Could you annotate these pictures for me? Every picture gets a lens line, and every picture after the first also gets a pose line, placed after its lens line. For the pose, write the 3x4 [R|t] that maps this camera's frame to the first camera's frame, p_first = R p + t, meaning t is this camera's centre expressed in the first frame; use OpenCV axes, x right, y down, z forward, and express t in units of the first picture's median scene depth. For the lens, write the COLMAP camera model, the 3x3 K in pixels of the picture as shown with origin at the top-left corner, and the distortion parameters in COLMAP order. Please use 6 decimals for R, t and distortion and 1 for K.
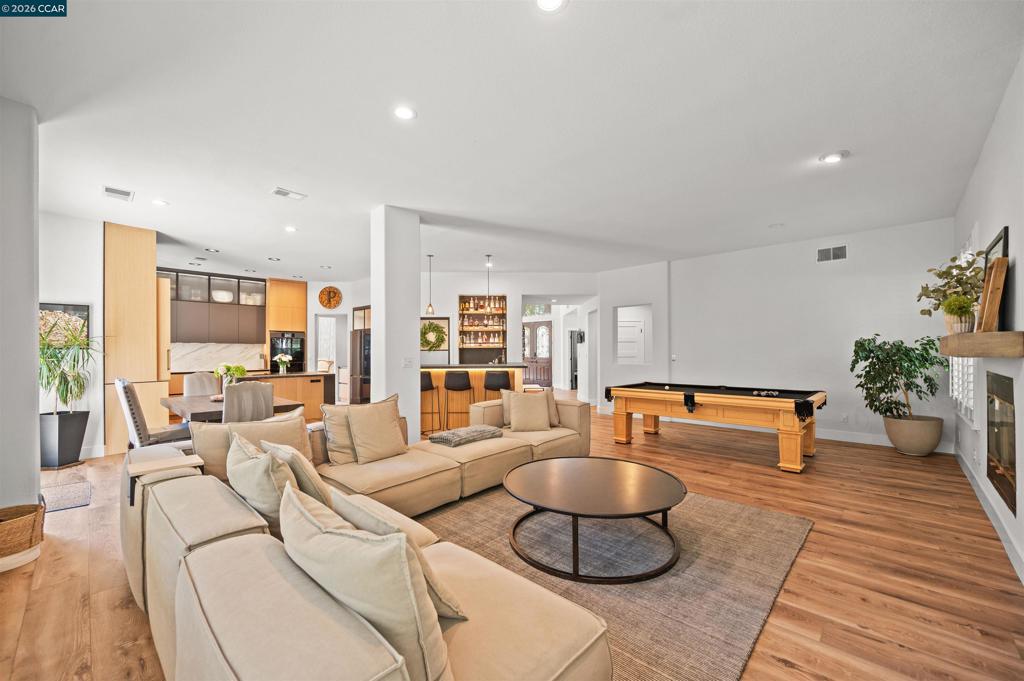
lens RADIAL K [[416.4, 0, 511.0], [0, 416.4, 349.4], [0, 0, 1]] dist [0.000361, 0.000128]
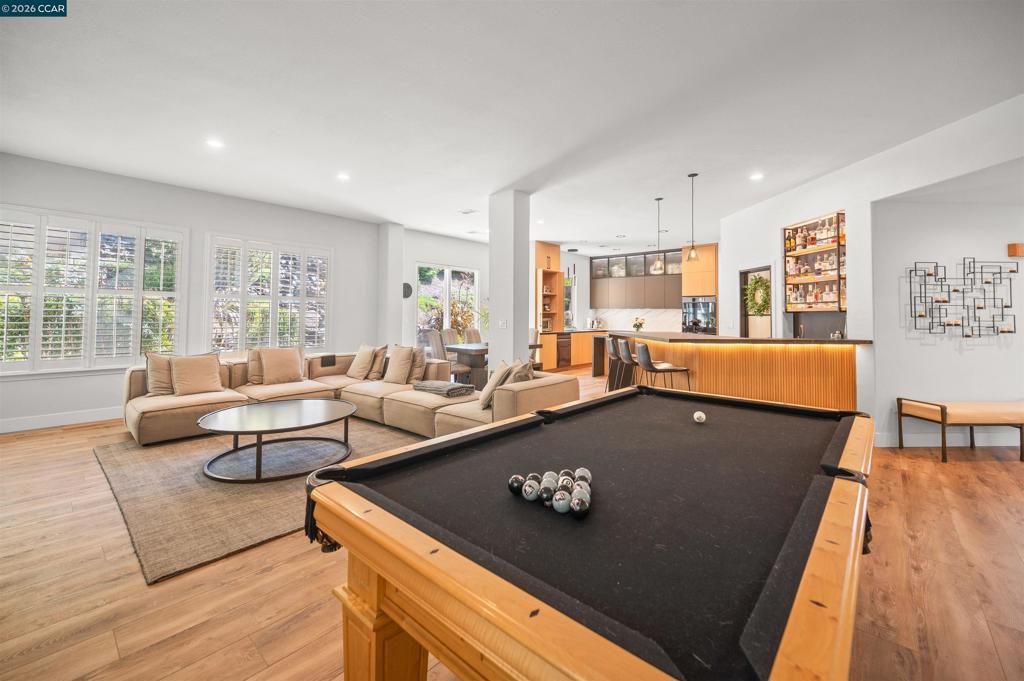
lens RADIAL K [[413.9, 0, 514.1], [0, 413.9, 318.3], [0, 0, 1]] dist [0.001198, 0.000262]
pose [[0.023459, 0.011231, -0.999662, 0.504545], [0.001496, 0.999935, 0.011269, -0.000225], [0.999724, -0.001760, 0.023441, 0.568898]]
